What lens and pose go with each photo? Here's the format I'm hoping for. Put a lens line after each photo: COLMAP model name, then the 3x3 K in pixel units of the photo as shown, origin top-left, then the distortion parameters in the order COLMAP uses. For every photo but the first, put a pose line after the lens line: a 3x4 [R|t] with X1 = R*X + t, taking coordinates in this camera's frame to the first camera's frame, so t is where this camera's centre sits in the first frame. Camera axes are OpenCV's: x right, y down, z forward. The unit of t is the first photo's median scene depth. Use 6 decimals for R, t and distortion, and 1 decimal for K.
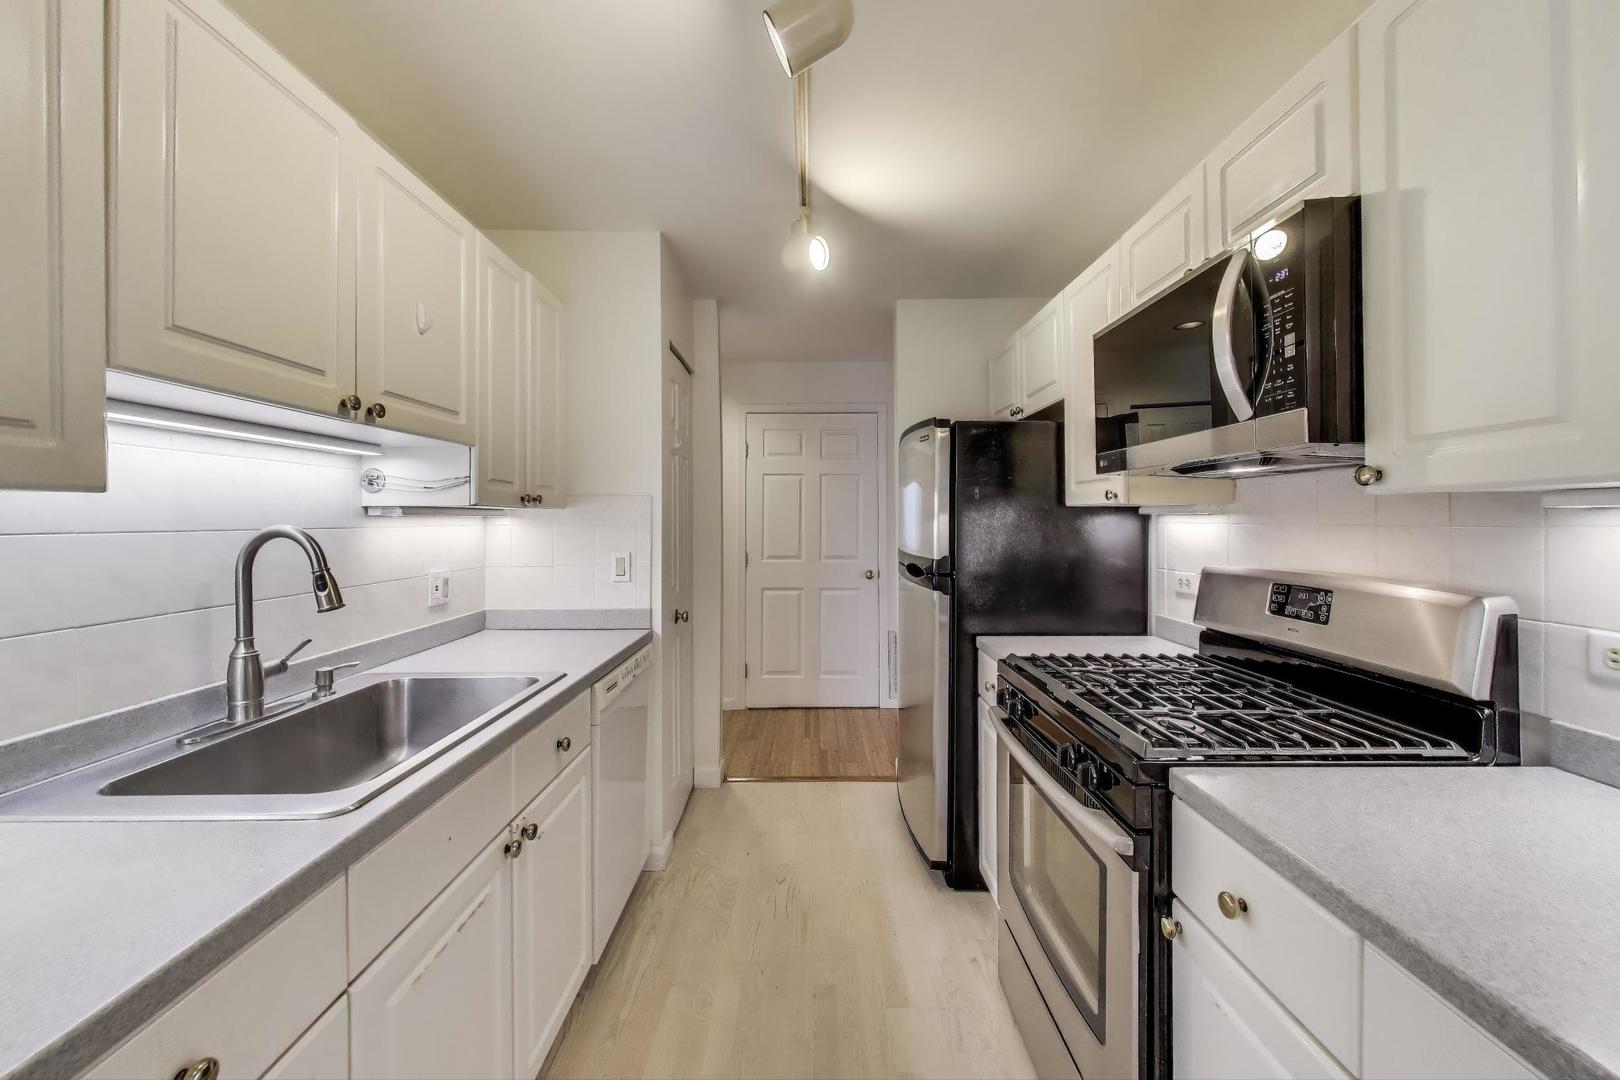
lens RADIAL K [[600.3, 0, 806.9], [0, 600.3, 514.2], [0, 0, 1]] dist [0.000816, 0.000102]
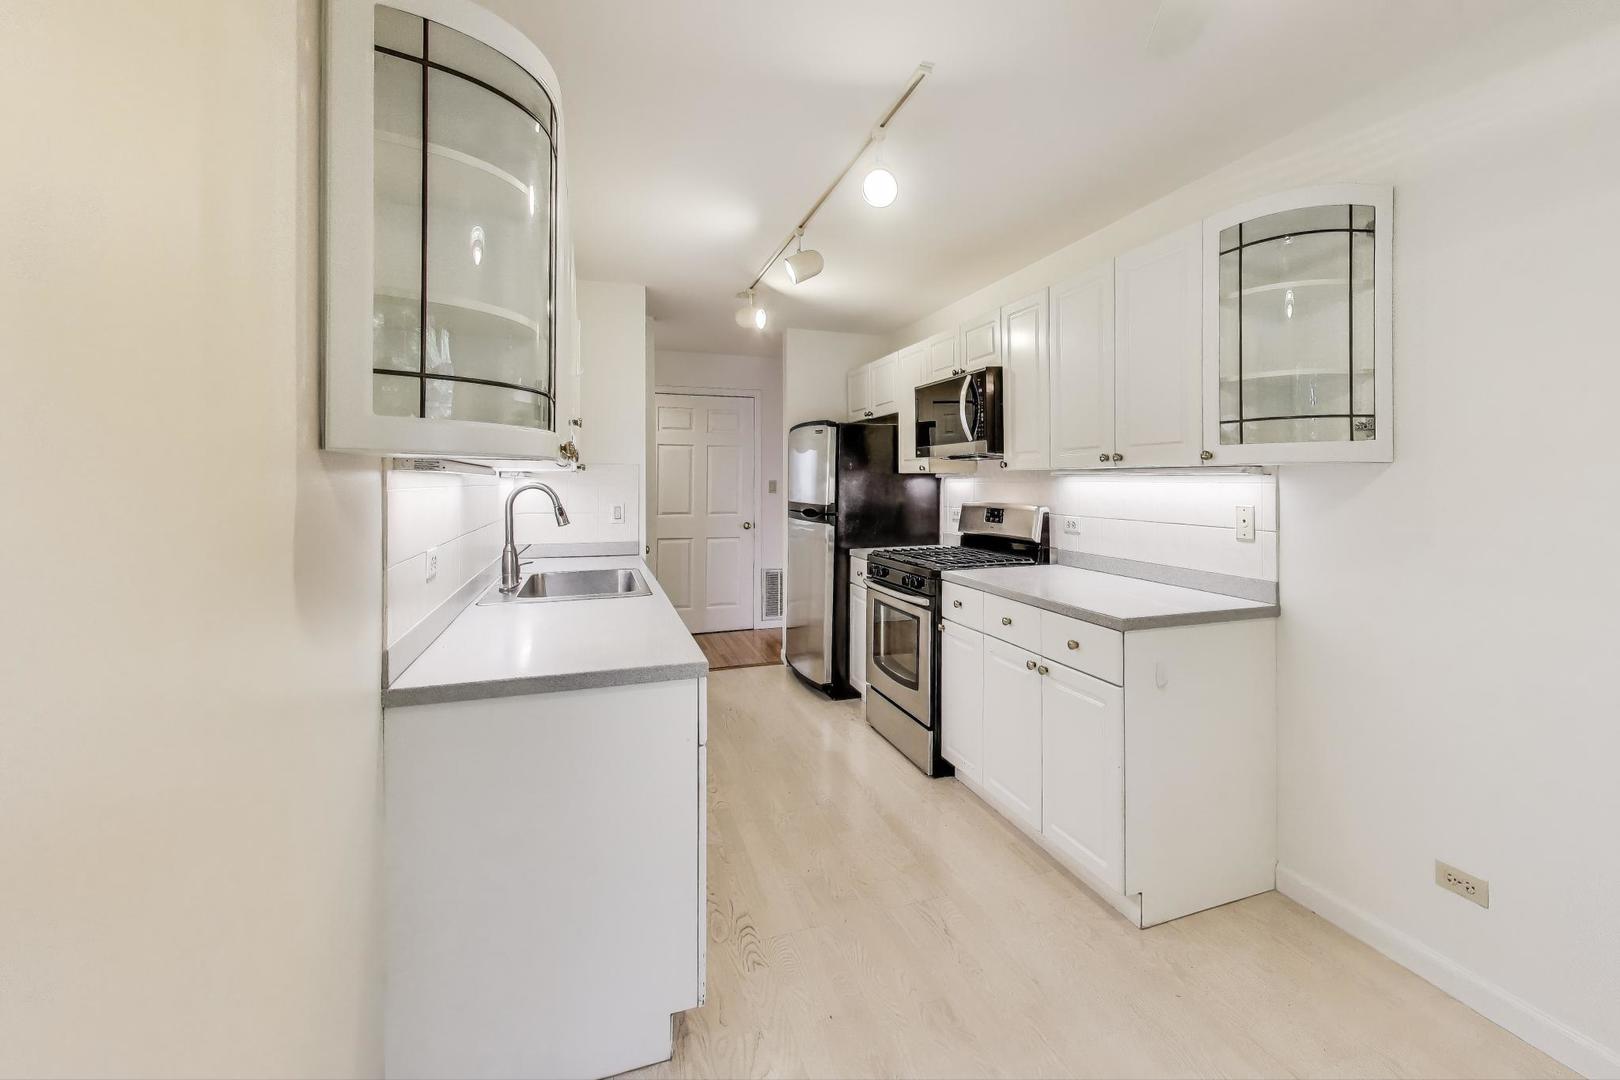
lens RADIAL K [[600.3, 0, 806.9], [0, 600.3, 514.2], [0, 0, 1]] dist [0.000816, 0.000102]
pose [[0.959227, -0.015742, 0.282199, -0.413944], [-0.001330, 0.998185, 0.060201, 0.000881], [-0.282635, -0.058122, 0.957465, -0.787070]]
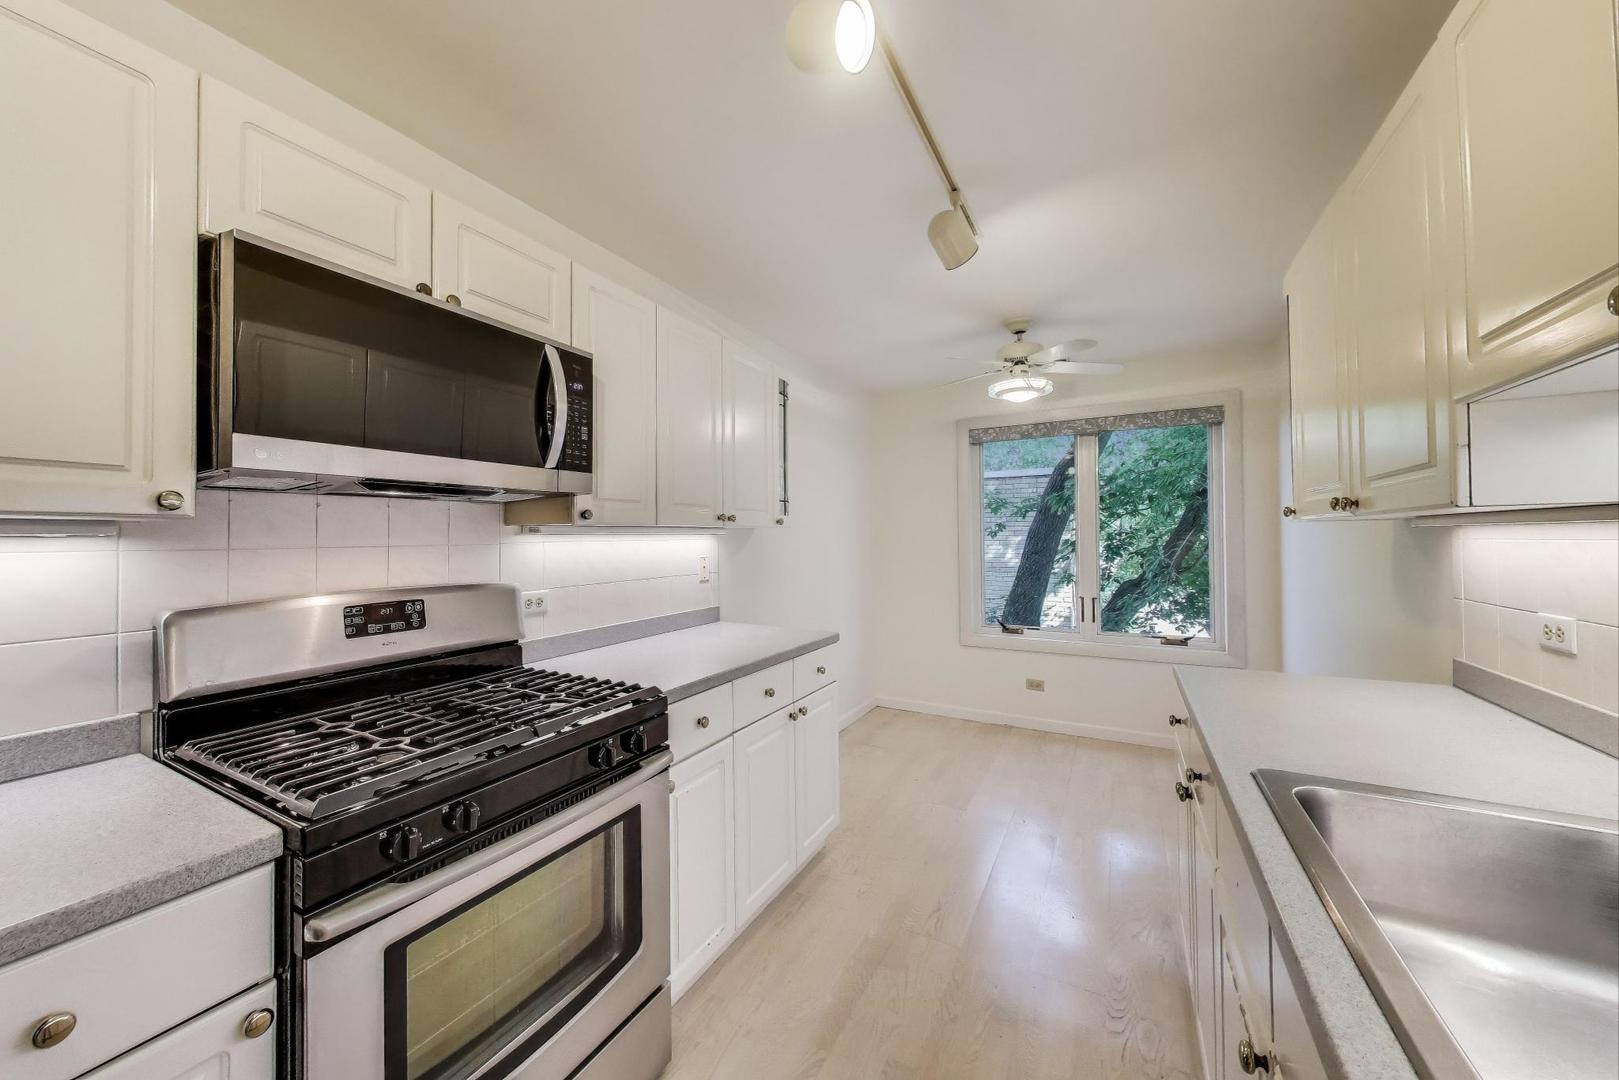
lens RADIAL K [[599.9, 0, 806.4], [0, 599.9, 514.2], [0, 0, 1]] dist [0.000816, 0.000102]
pose [[-0.876287, 0.014161, 0.481582, -0.282454], [-0.002474, 0.999423, -0.033889, -0.004151], [-0.481784, -0.030888, -0.875746, 1.200474]]
